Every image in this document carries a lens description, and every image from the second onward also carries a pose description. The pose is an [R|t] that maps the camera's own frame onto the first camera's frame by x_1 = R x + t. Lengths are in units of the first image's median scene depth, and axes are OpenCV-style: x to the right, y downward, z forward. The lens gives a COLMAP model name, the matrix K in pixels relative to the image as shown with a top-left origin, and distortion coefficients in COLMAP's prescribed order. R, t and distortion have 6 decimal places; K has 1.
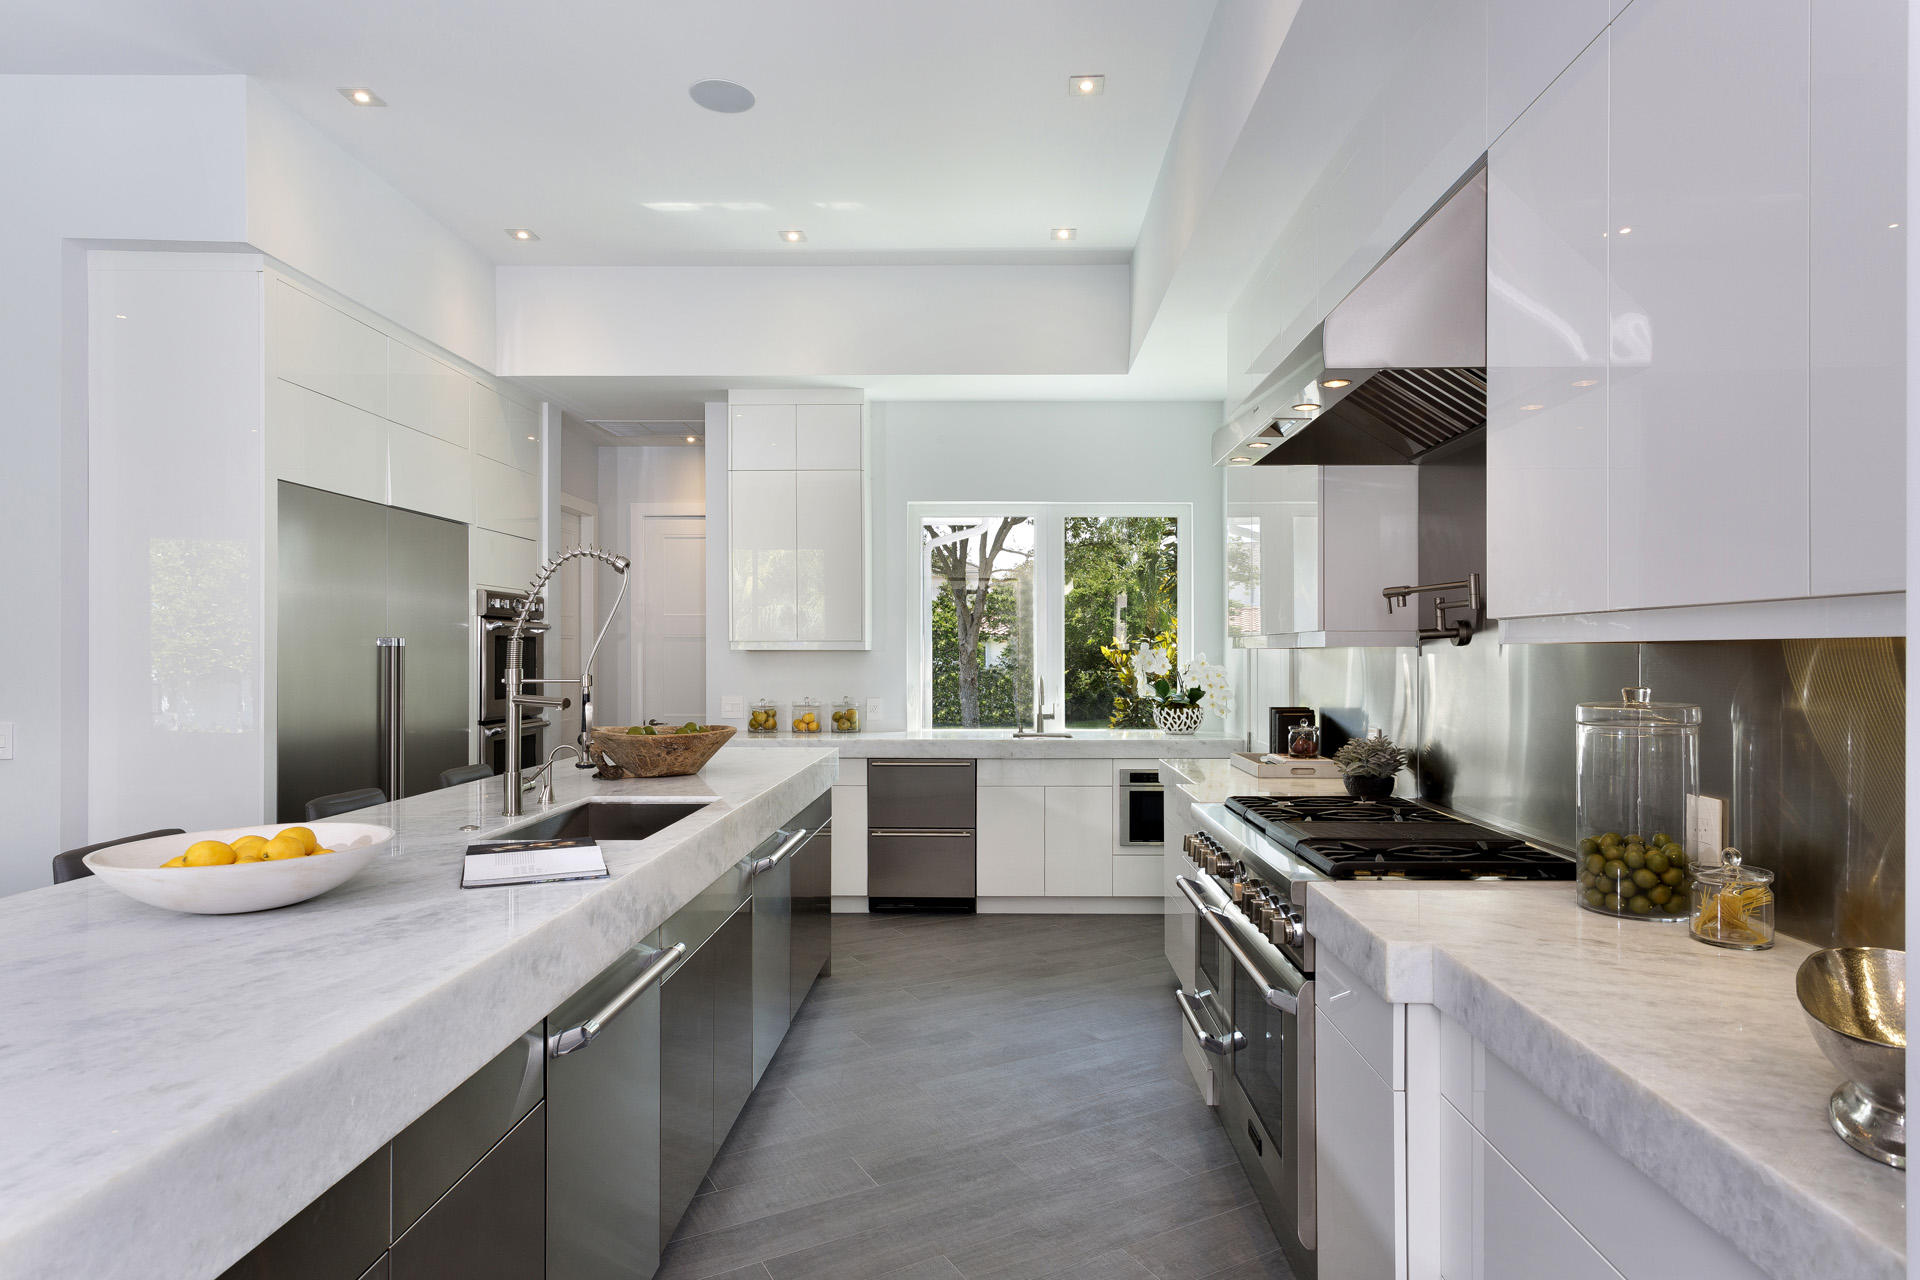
lens RADIAL K [[1111.9, 0, 960.5], [0, 1111.9, 647.5], [0, 0, 1]] dist [0.000269, -0.000568]
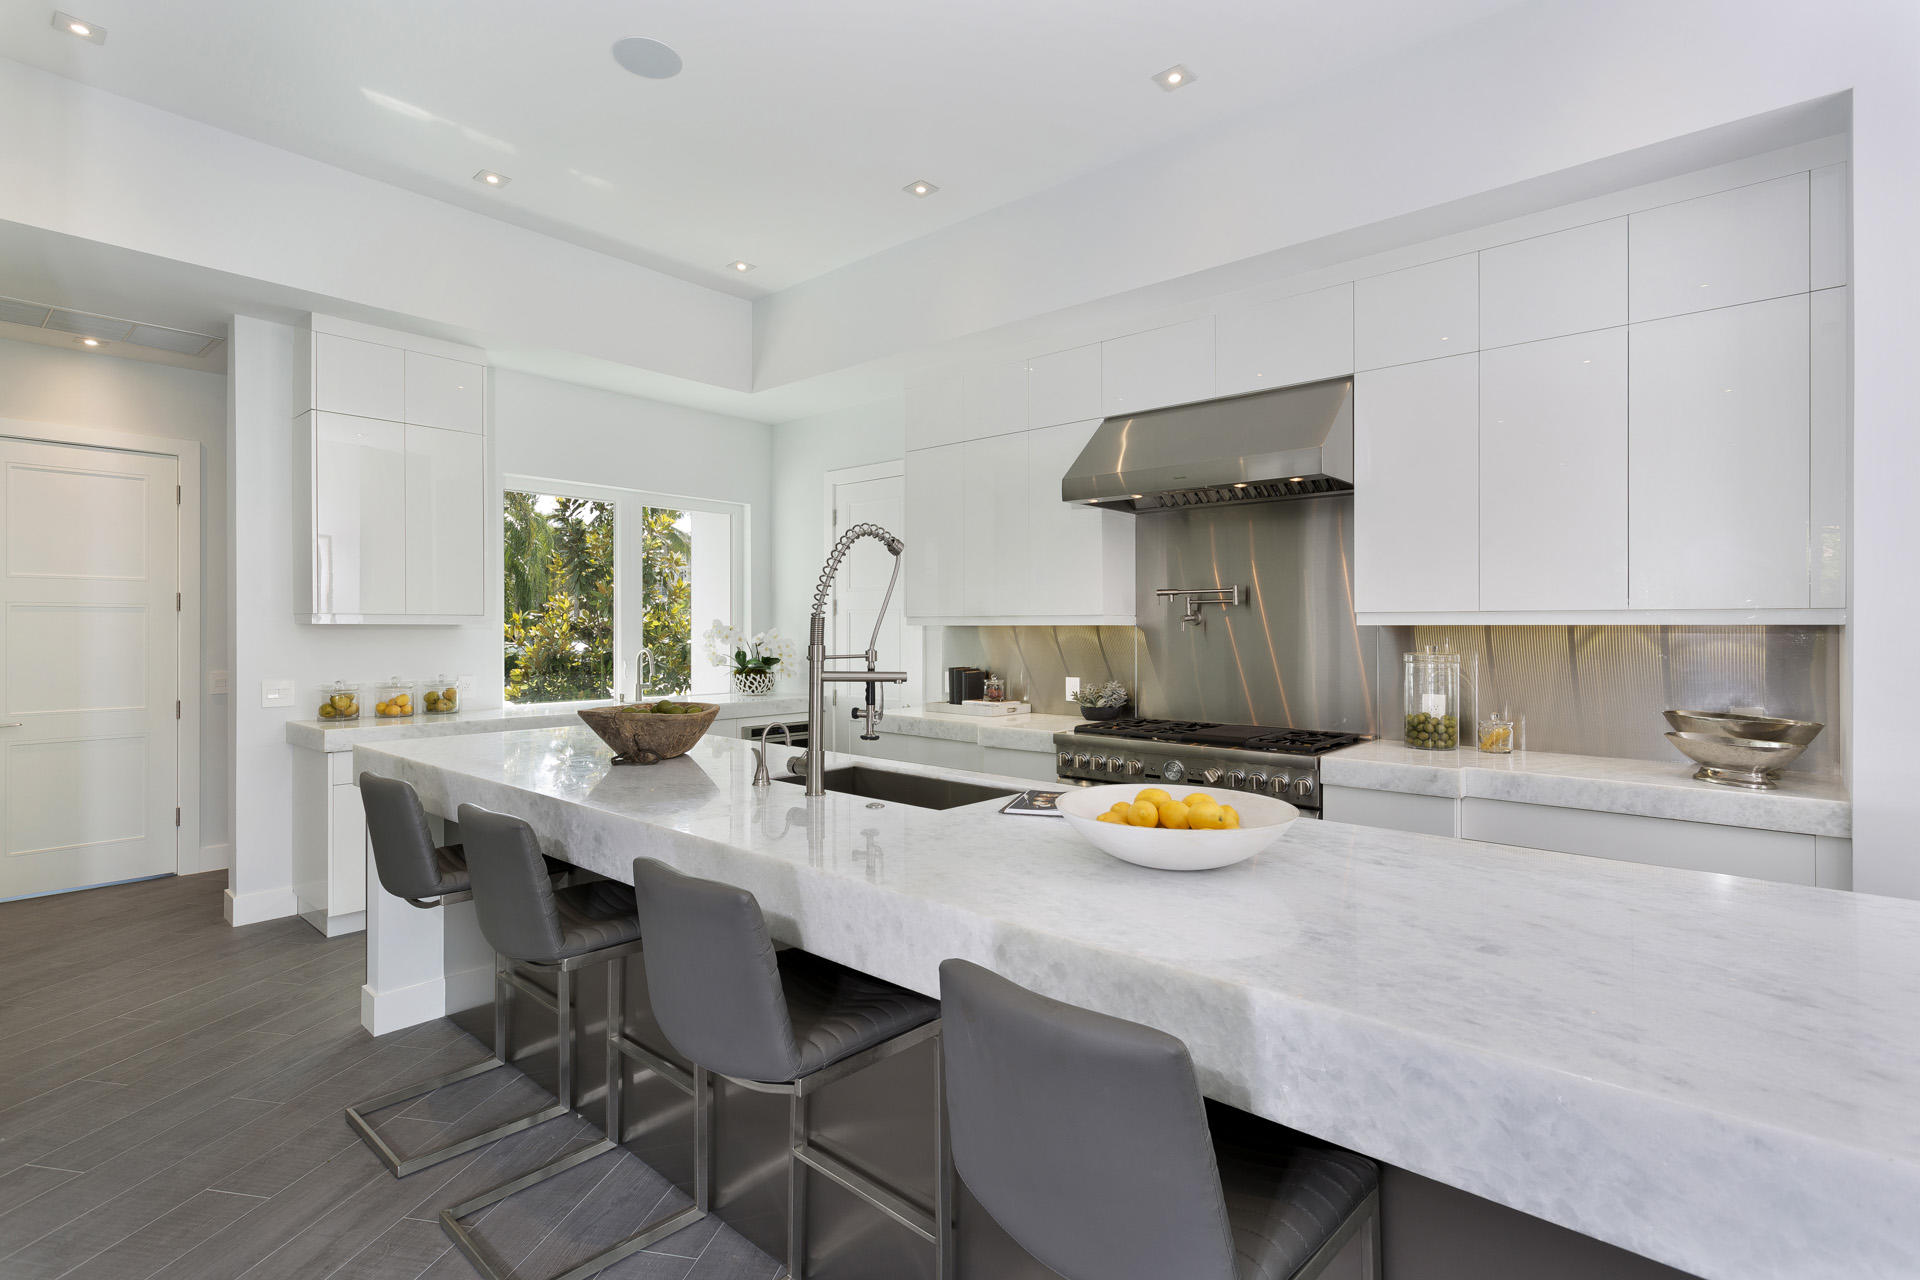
lens RADIAL K [[935.6, 0, 936.2], [0, 935.6, 597.5], [0, 0, 1]] dist [0.037882, 0.000104]
pose [[0.653205, 0.023998, 0.756801, -0.484151], [-0.007309, 0.999651, -0.025390, -0.003497], [-0.757146, 0.011053, 0.653153, 0.194926]]
